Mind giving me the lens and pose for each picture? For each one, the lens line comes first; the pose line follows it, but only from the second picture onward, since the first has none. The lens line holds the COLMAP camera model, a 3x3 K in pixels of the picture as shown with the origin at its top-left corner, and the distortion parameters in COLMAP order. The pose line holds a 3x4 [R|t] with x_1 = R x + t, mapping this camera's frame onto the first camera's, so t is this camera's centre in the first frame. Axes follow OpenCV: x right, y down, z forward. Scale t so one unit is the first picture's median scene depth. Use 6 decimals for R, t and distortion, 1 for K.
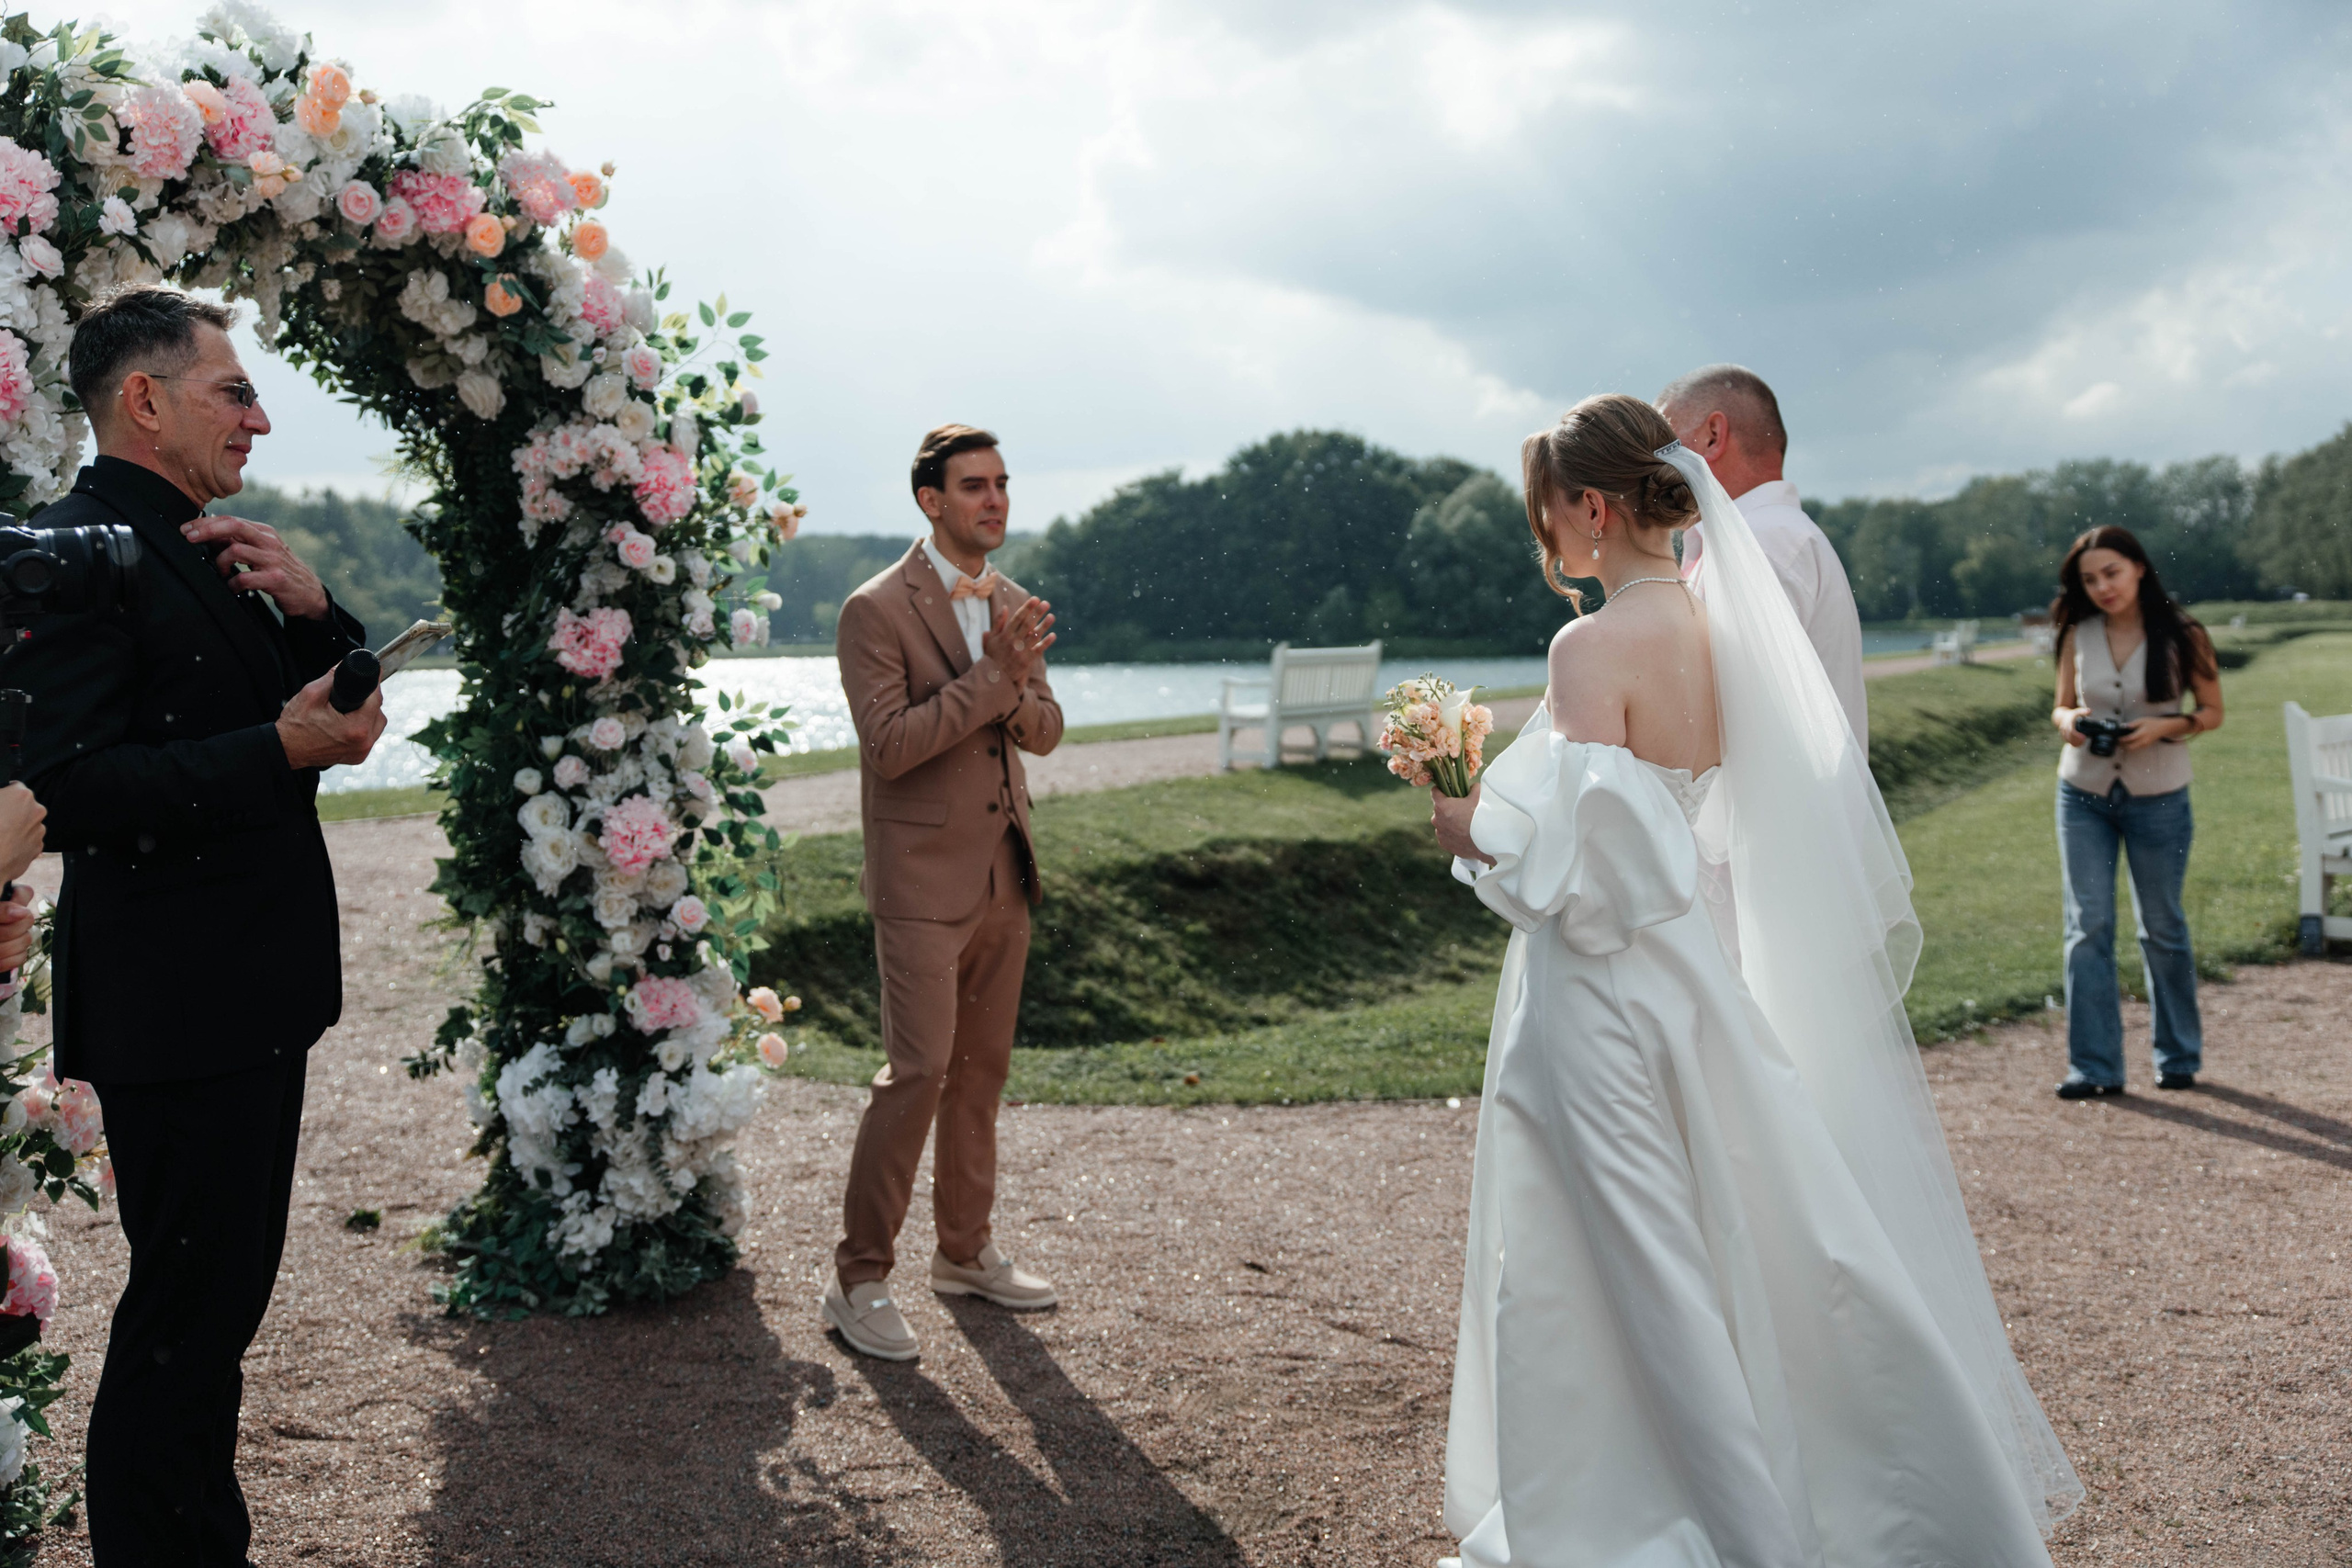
lens RADIAL K [[2352.8, 0, 1176.0], [0, 2352.8, 784.0], [0, 0, 1]] dist [0.013941, 0.013446]
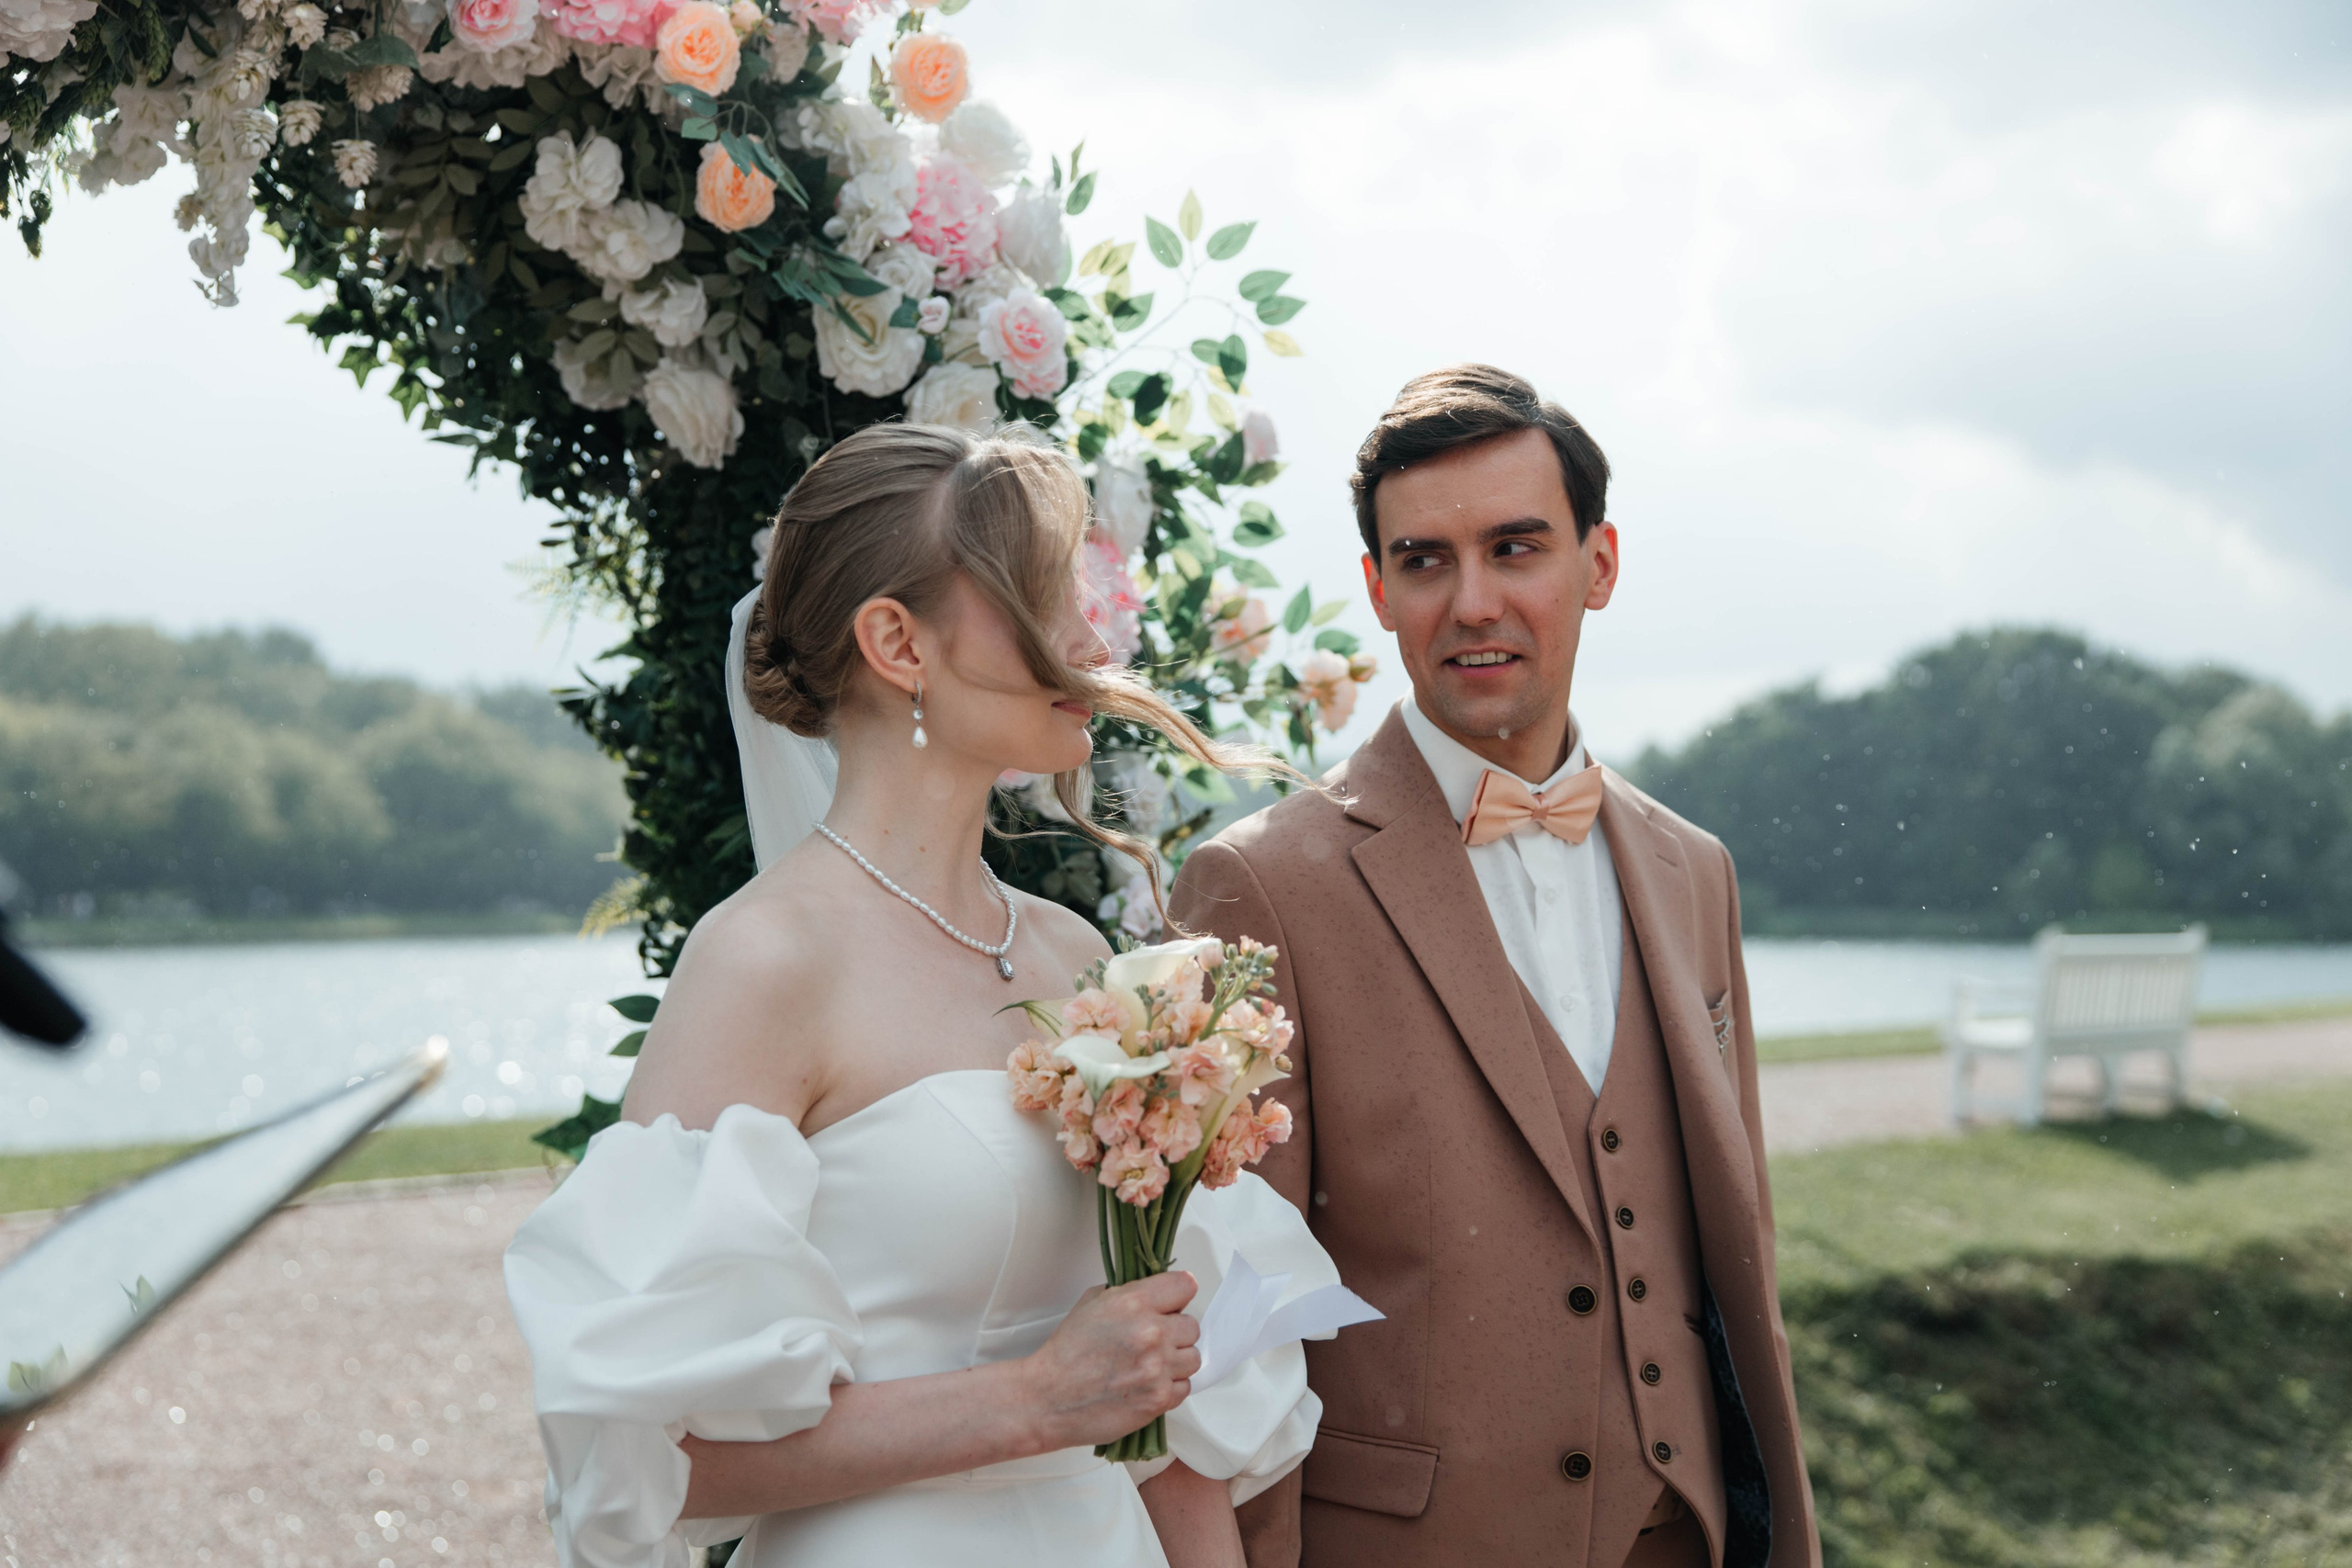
lens RADIAL K [[3031.6, 0, 1173.6], [0, 3031.6, 589.1], [0, 0, 1]] dist [0.083785, 0.036515]
pose [[0.980269, -0.000788, -0.197666, -0.079613], [-0.031250, 0.986798, -0.158911, -0.036770], [0.195182, 0.161953, 0.967303, 0.423232]]
